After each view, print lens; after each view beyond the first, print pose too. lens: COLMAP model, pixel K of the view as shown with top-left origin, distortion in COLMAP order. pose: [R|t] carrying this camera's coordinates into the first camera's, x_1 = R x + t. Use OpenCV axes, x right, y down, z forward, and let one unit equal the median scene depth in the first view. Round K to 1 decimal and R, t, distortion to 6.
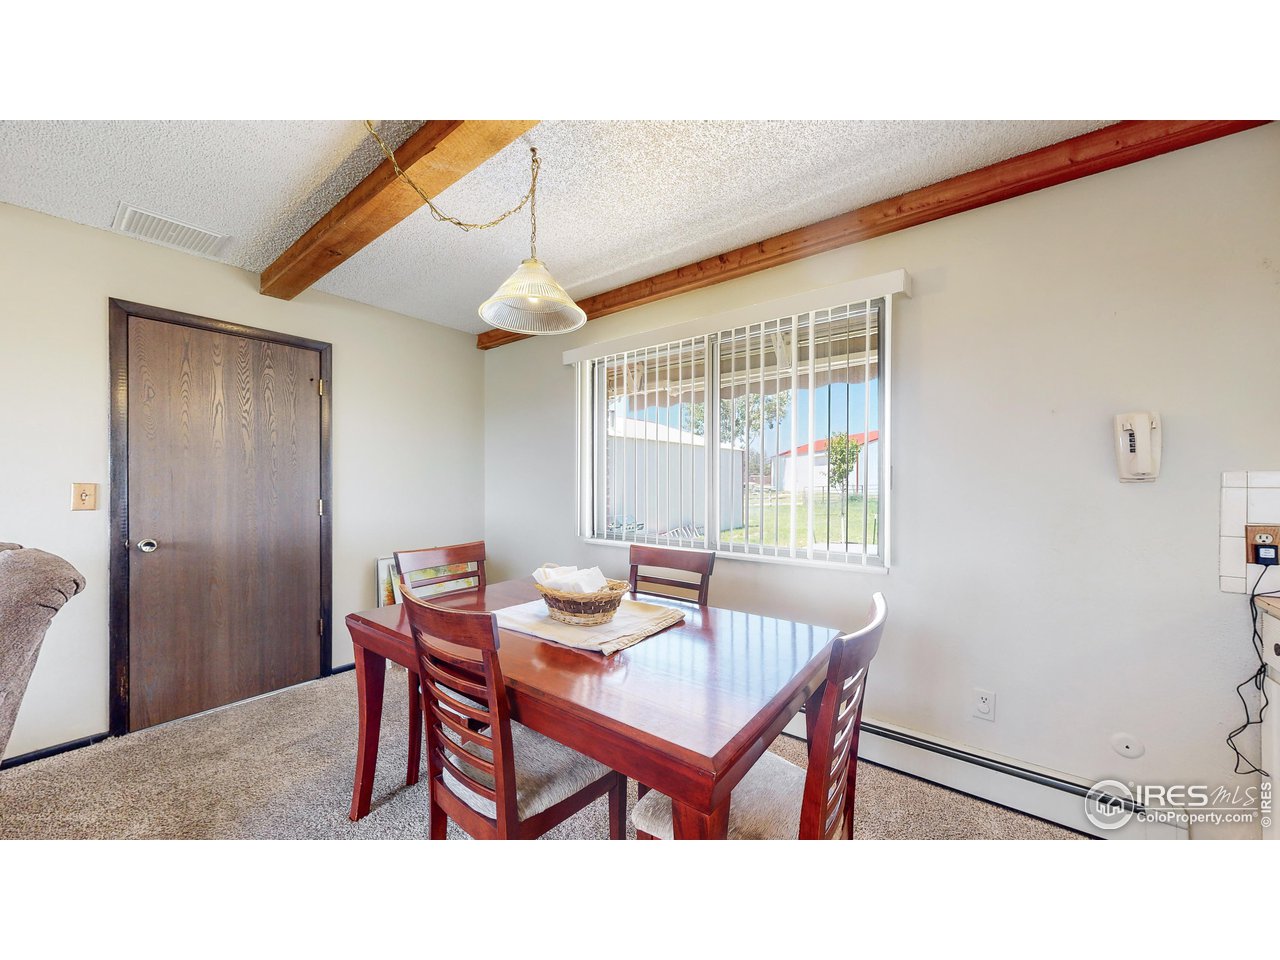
lens RADIAL K [[469.0, 0, 642.5], [0, 469.0, 483.4], [0, 0, 1]] dist [0.000411, -0.000382]
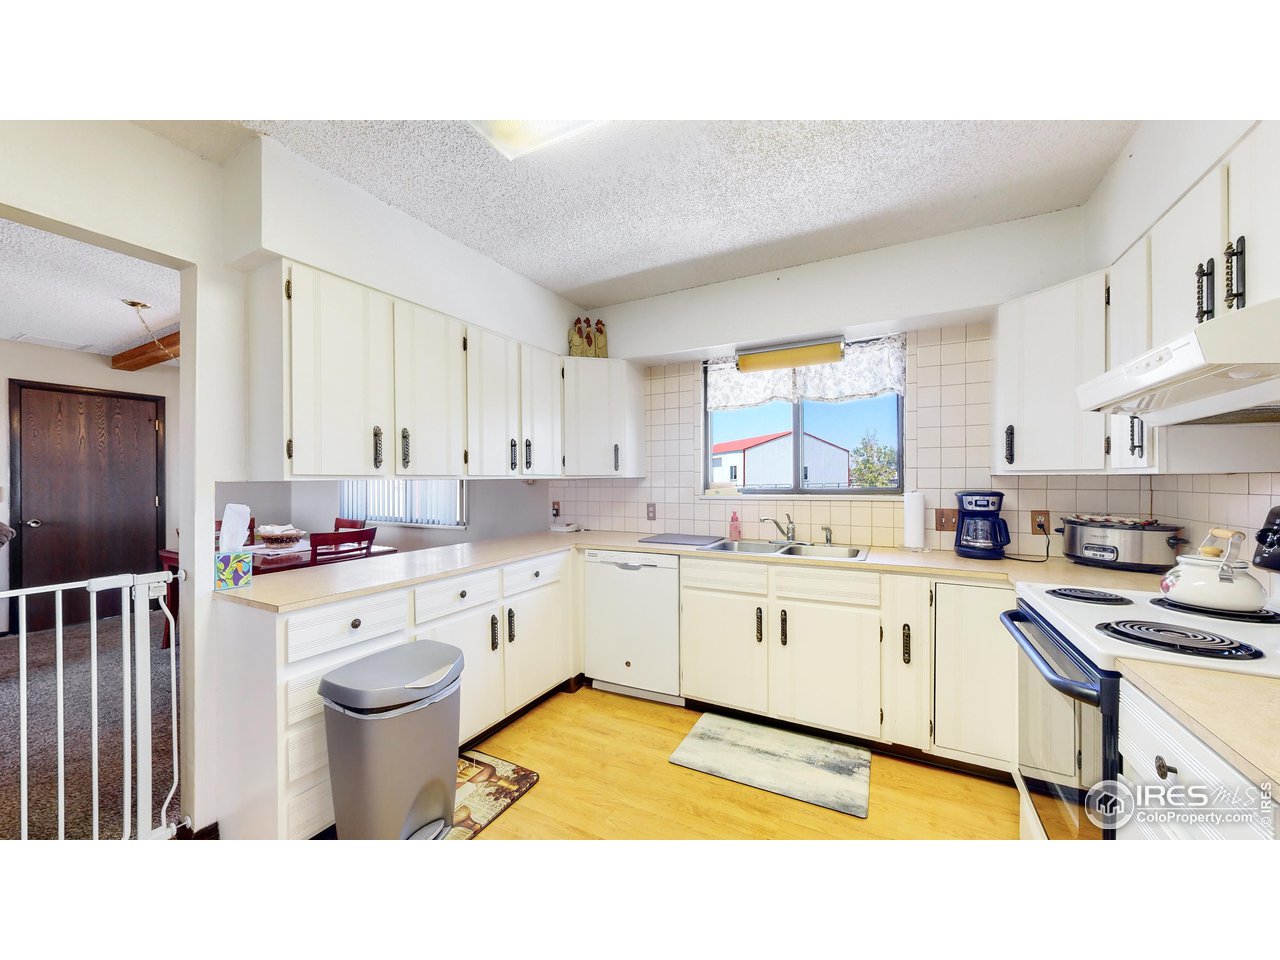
lens RADIAL K [[469.0, 0, 642.5], [0, 469.0, 483.4], [0, 0, 1]] dist [0.000411, -0.000382]
pose [[0.988010, -0.002155, 0.154373, 0.815795], [0.002031, 0.999997, 0.000958, -0.007541], [-0.154374, -0.000633, 0.988012, -0.966394]]
